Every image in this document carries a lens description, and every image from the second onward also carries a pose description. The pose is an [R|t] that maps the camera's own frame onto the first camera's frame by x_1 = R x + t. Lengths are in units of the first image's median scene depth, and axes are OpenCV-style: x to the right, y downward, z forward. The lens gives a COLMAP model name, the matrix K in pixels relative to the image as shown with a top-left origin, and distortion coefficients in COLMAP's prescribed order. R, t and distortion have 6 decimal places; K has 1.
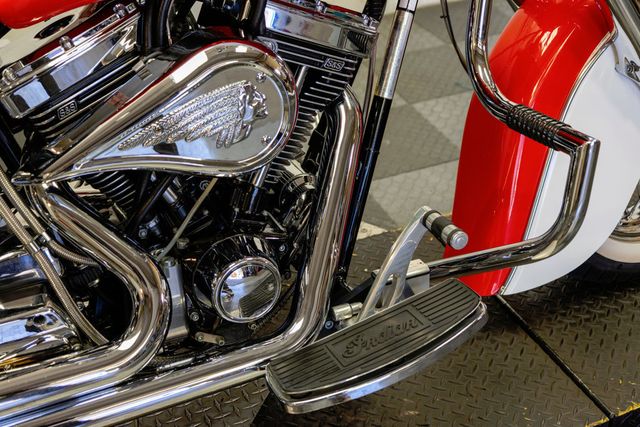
lens RADIAL K [[907.3, 0, 321.9], [0, 907.3, 215.0], [0, 0, 1]] dist [0.015006, 0.050266]
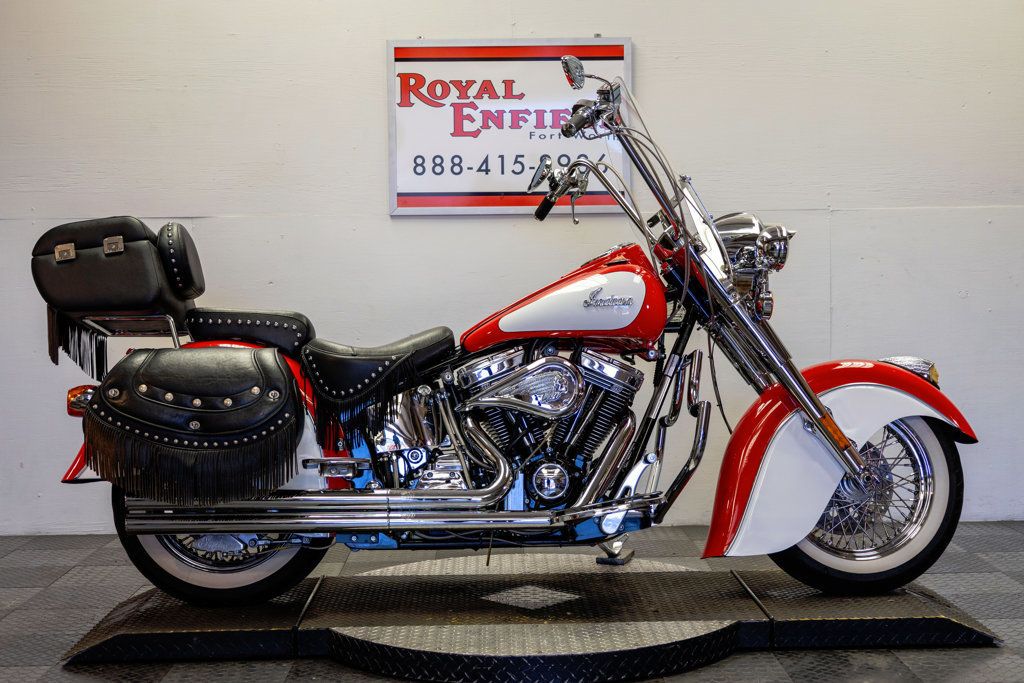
lens RADIAL K [[1451.7, 0, 515.0], [0, 1451.7, 344.0], [0, 0, 1]] dist [0.015006, 0.050266]
pose [[0.916427, 0.008029, -0.400121, 1.124992], [-0.216622, 0.850625, -0.479075, 1.377981], [0.336507, 0.525712, 0.781275, -1.685917]]
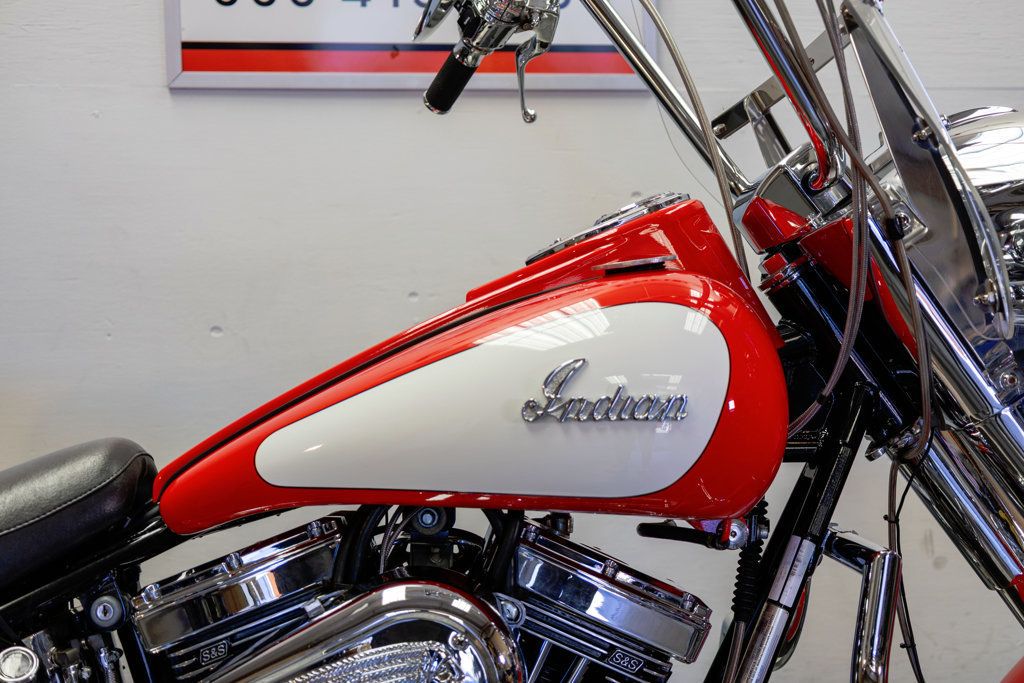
lens RADIAL K [[1451.7, 0, 515.0], [0, 1451.7, 344.0], [0, 0, 1]] dist [0.015006, 0.050266]
pose [[0.918664, 0.060043, -0.390449, 0.339949], [-0.228008, 0.887722, -0.399952, 0.066507], [0.322596, 0.456448, 0.829209, 0.018608]]
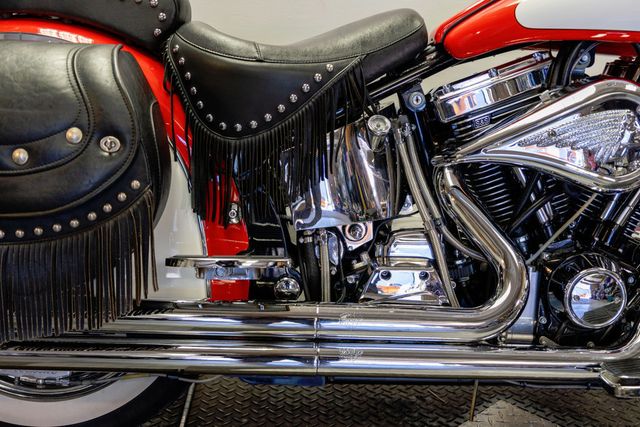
lens RADIAL K [[907.3, 0, 321.9], [0, 907.3, 215.0], [0, 0, 1]] dist [0.015006, 0.050266]
pose [[0.916851, 0.147749, -0.370884, 0.012456], [-0.250940, 0.935816, -0.247541, 0.360228], [0.310505, 0.320028, 0.895080, -0.181509]]
